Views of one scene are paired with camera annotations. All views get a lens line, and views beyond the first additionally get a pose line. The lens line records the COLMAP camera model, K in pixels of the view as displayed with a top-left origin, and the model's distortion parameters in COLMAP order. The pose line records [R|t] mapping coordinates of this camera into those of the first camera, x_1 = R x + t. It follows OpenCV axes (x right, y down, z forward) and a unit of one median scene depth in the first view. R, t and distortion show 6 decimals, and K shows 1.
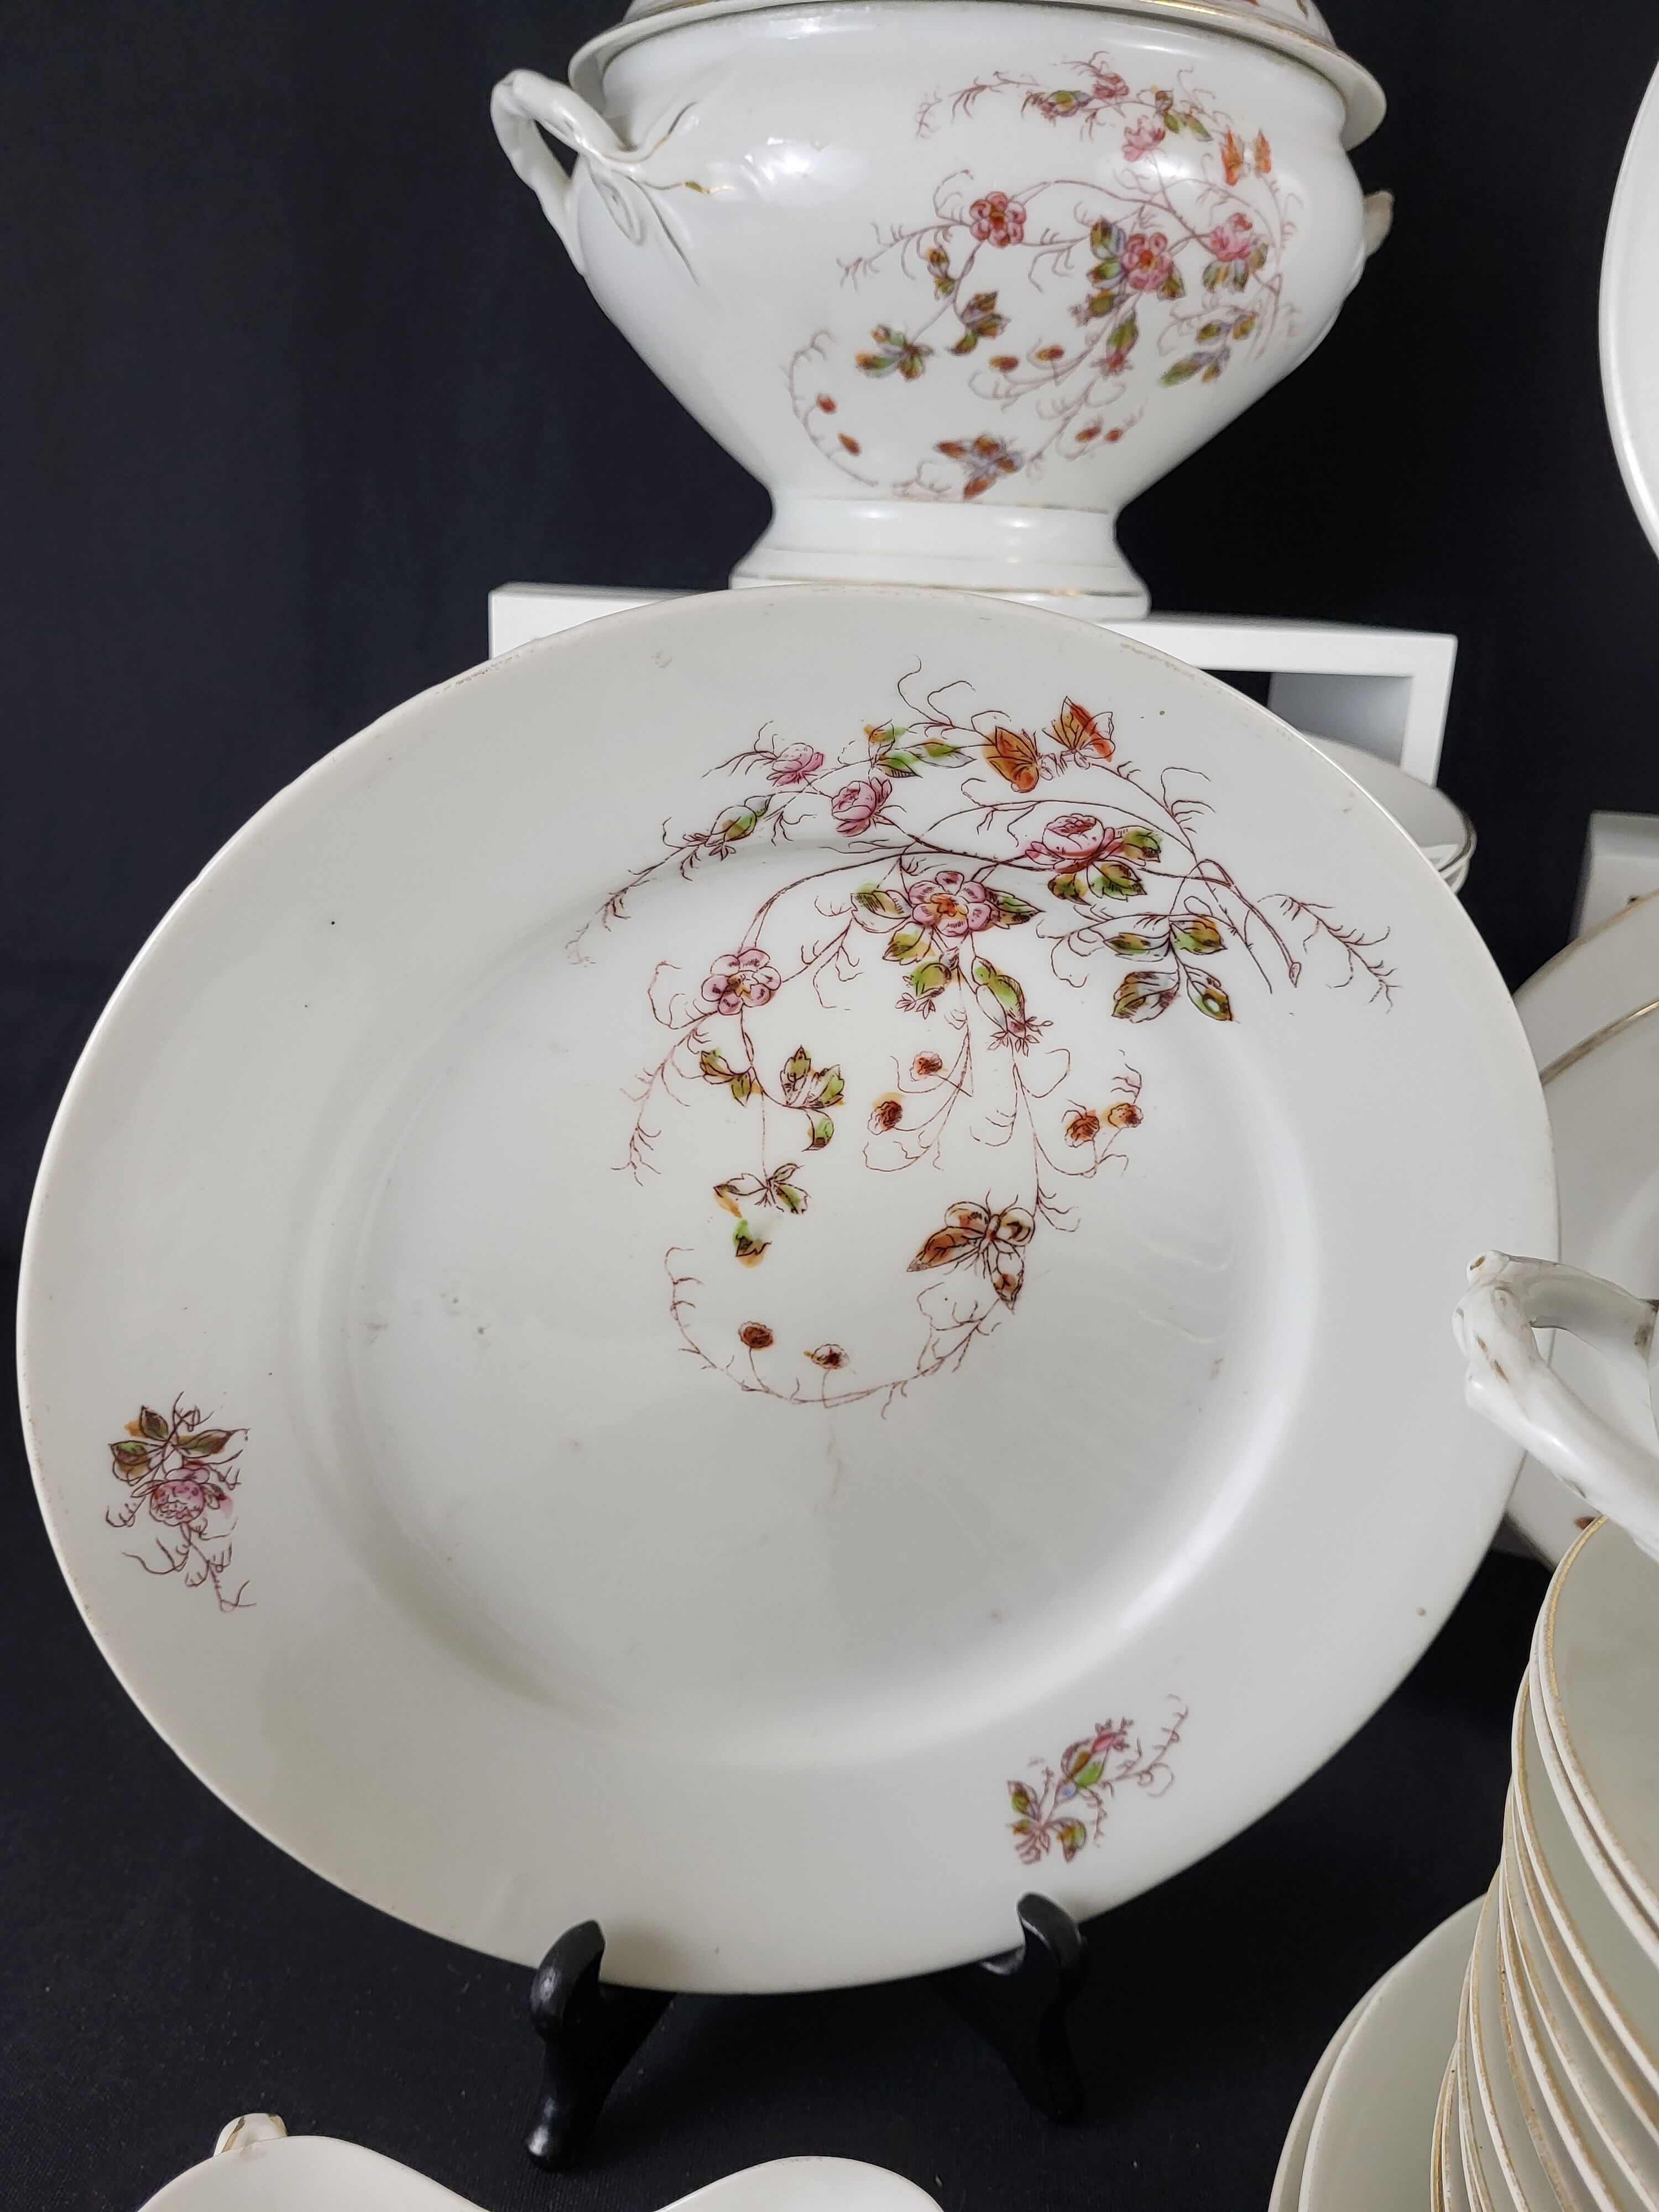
lens RADIAL K [[1748.6, 0, 826.9], [0, 1748.6, 1142.6], [0, 0, 1]] dist [0.024849, -0.036074]
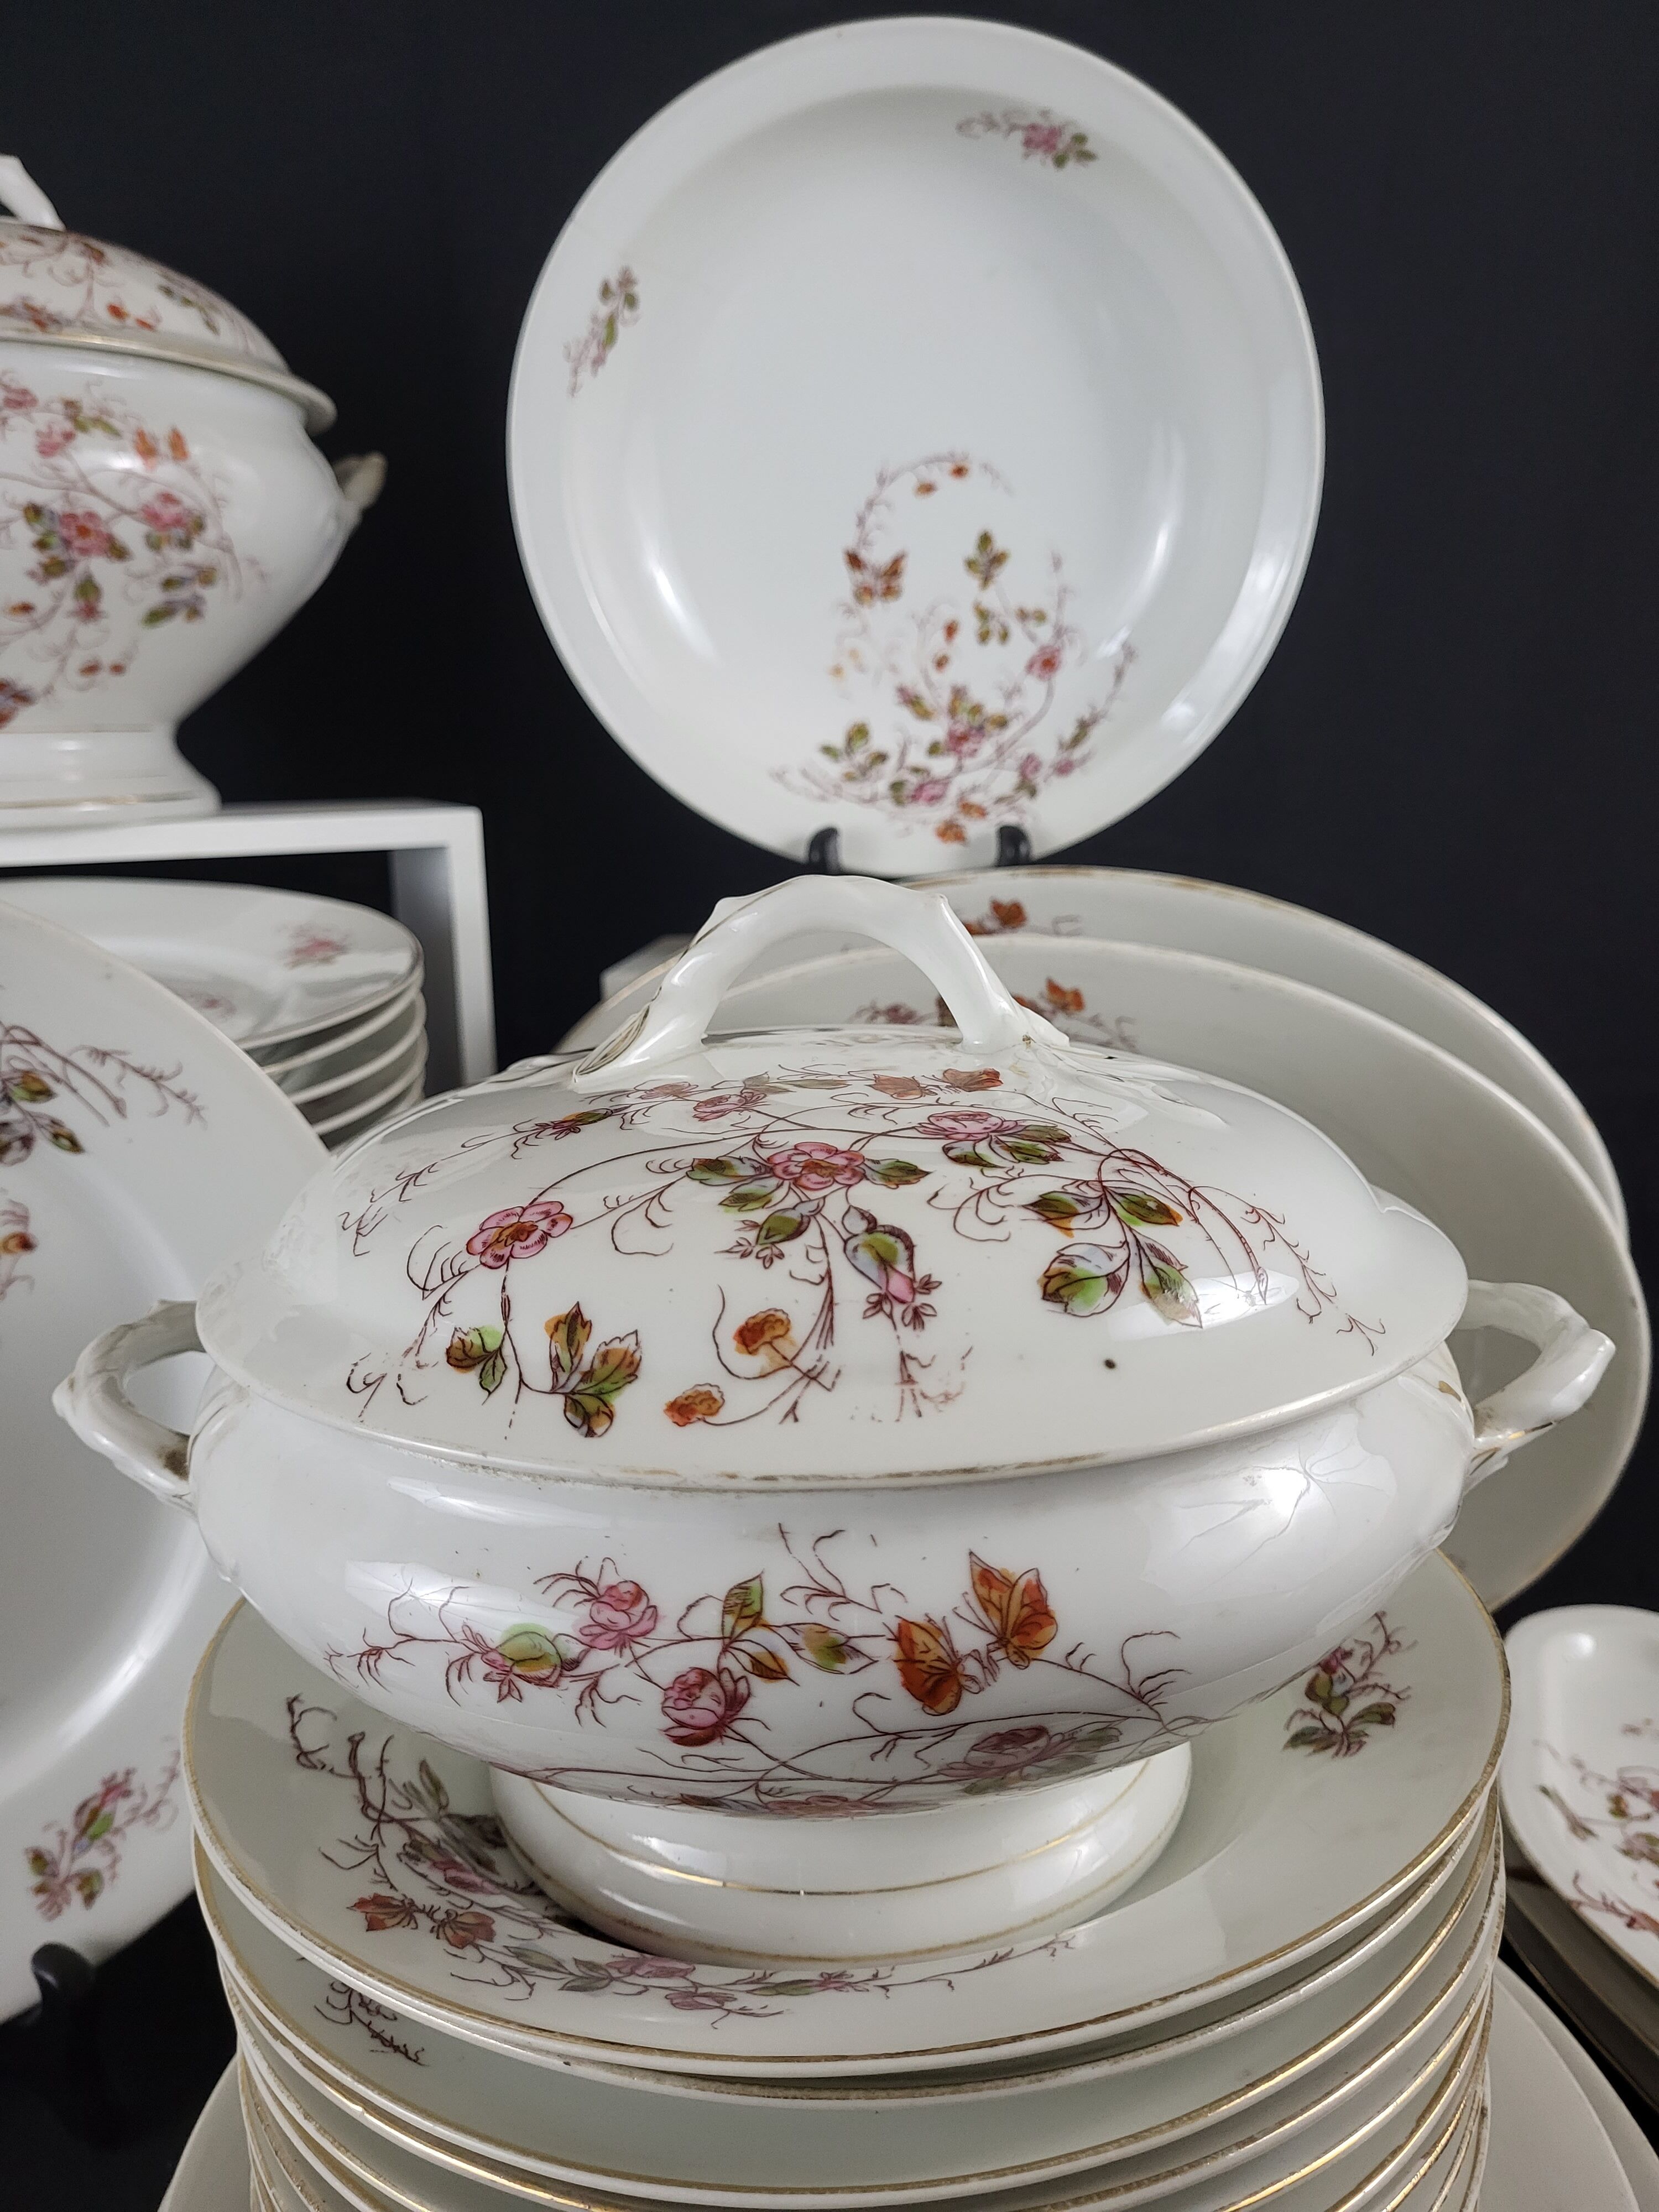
lens RADIAL K [[1748.6, 0, 856.2], [0, 1748.6, 1095.7], [0, 0, 1]] dist [0.024849, -0.036074]
pose [[0.951847, -0.125318, 0.279790, 0.362598], [0.155502, 0.983878, -0.088337, 0.073815], [-0.264209, 0.127591, 0.955989, -0.278663]]
